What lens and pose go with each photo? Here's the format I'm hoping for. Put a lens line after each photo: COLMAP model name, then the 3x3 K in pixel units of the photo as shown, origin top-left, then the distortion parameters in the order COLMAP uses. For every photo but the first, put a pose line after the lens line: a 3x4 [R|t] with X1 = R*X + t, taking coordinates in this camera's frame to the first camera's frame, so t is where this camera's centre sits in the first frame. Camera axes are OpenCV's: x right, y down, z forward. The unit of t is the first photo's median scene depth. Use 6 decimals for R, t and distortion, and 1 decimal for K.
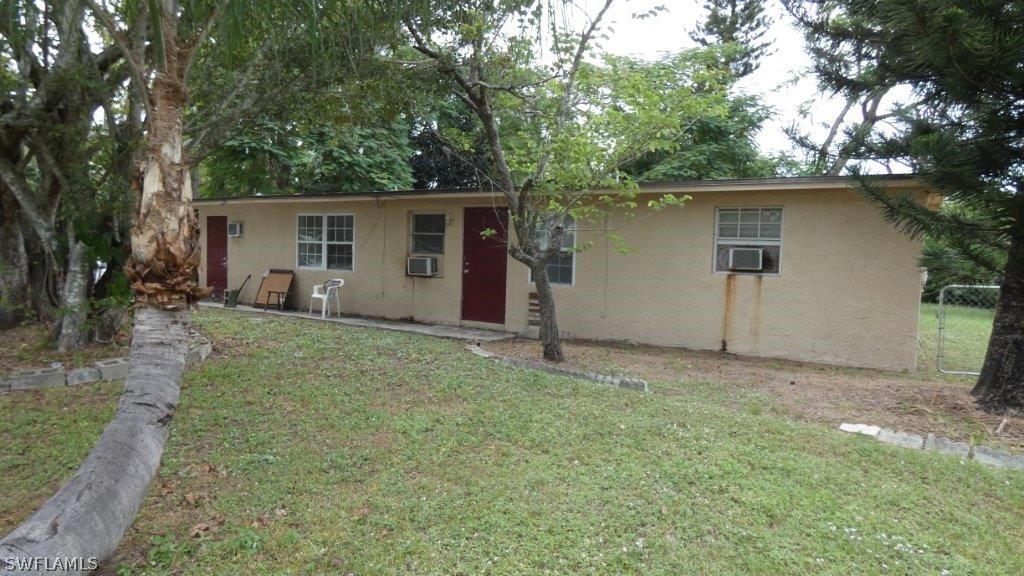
lens RADIAL K [[619.5, 0, 512.0], [0, 619.5, 288.0], [0, 0, 1]] dist [-0.005471, 0.015243]
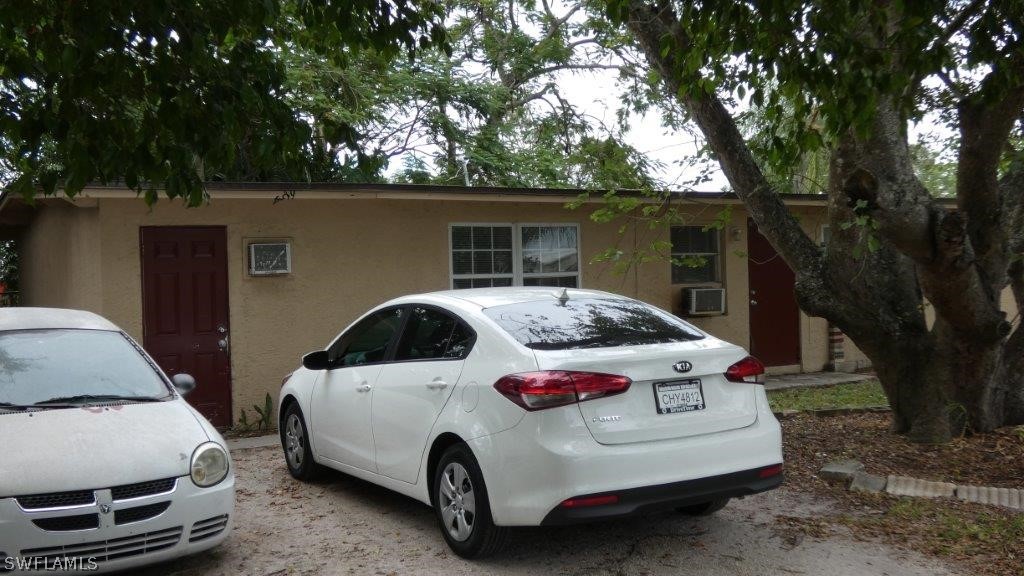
lens RADIAL K [[619.5, 0, 512.0], [0, 619.5, 288.0], [0, 0, 1]] dist [-0.005471, 0.015243]
pose [[0.641657, -0.065413, 0.764197, -0.722802], [0.091789, 0.995745, 0.008163, -0.066919], [-0.761480, 0.064907, 0.644931, 0.652654]]
